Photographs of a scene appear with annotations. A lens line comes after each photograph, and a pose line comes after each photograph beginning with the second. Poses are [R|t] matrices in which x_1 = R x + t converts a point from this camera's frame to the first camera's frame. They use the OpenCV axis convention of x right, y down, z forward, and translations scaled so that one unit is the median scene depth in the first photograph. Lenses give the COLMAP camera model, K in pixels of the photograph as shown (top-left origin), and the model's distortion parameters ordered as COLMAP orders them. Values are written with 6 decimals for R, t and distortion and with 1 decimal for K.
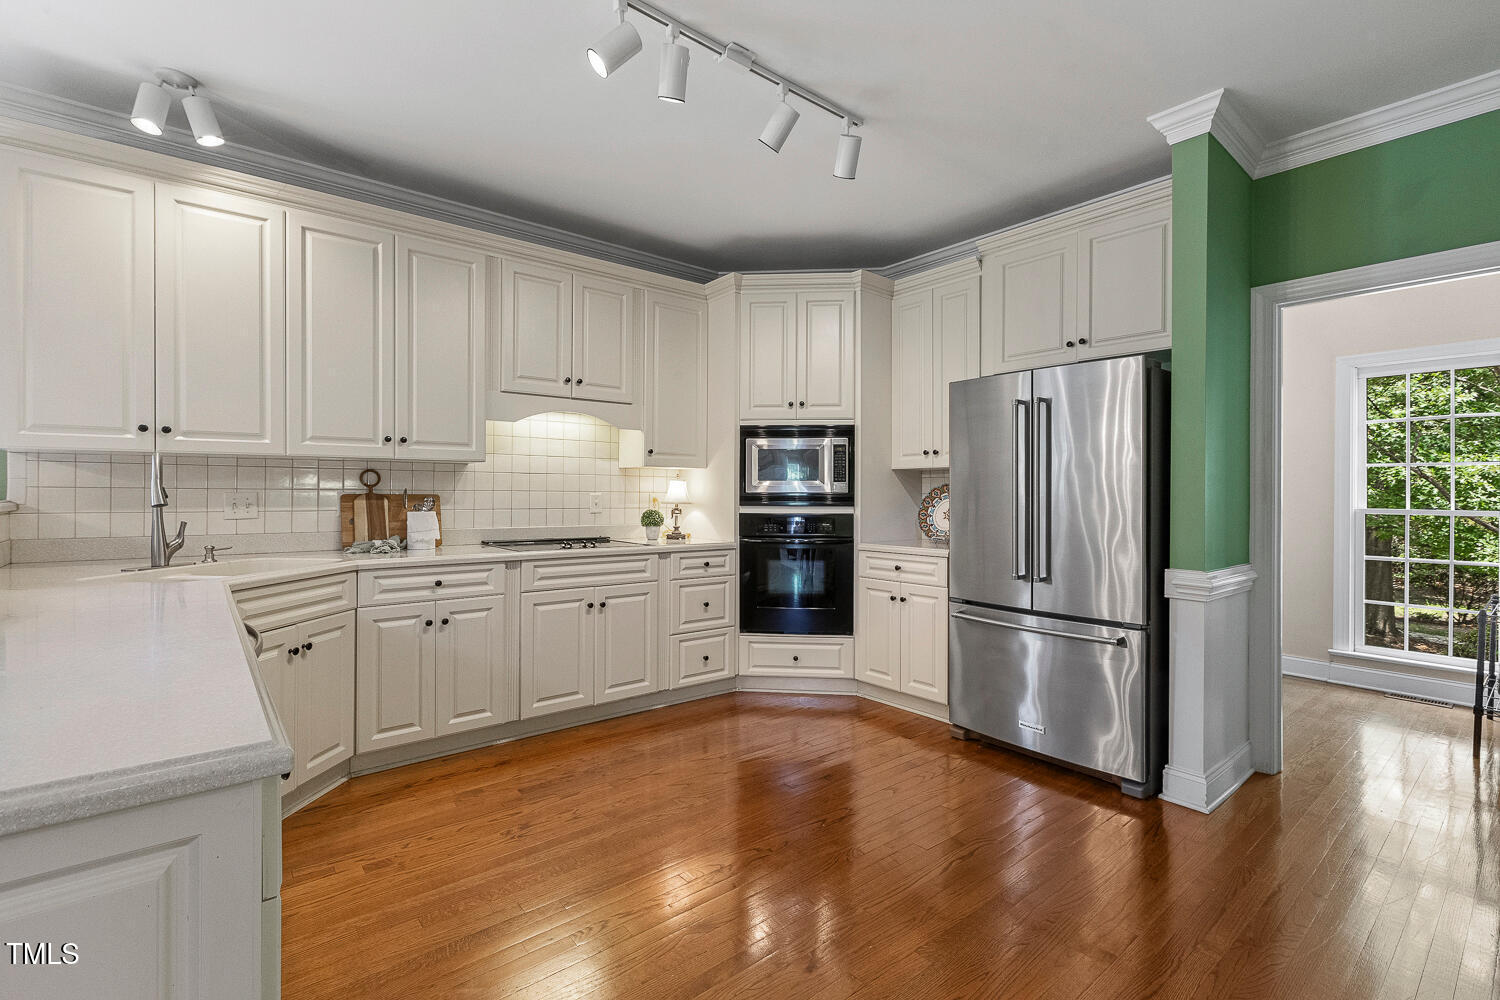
lens RADIAL K [[682.3, 0, 775.4], [0, 682.3, 493.2], [0, 0, 1]] dist [-0.000705, 0.002114]
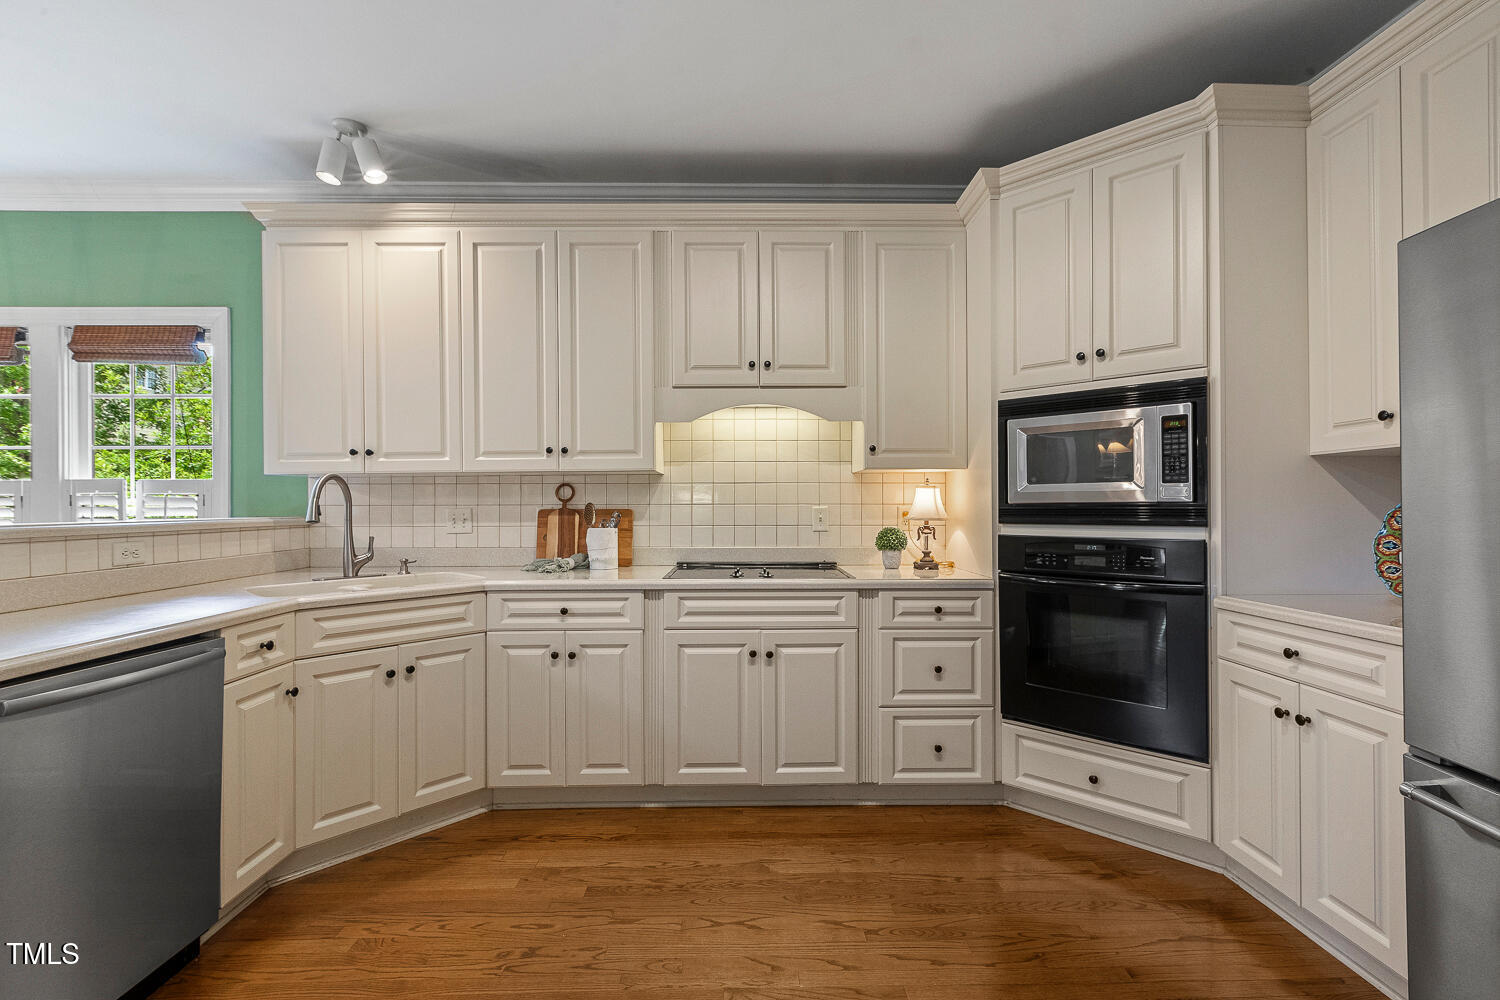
lens RADIAL K [[682.3, 0, 749.2], [0, 682.3, 503.9], [0, 0, 1]] dist [-0.000705, 0.002114]
pose [[0.770041, -0.009622, -0.637922, 0.208702], [0.009090, 0.999950, -0.004111, 0.000166], [0.637929, -0.002633, 0.770090, 0.399985]]
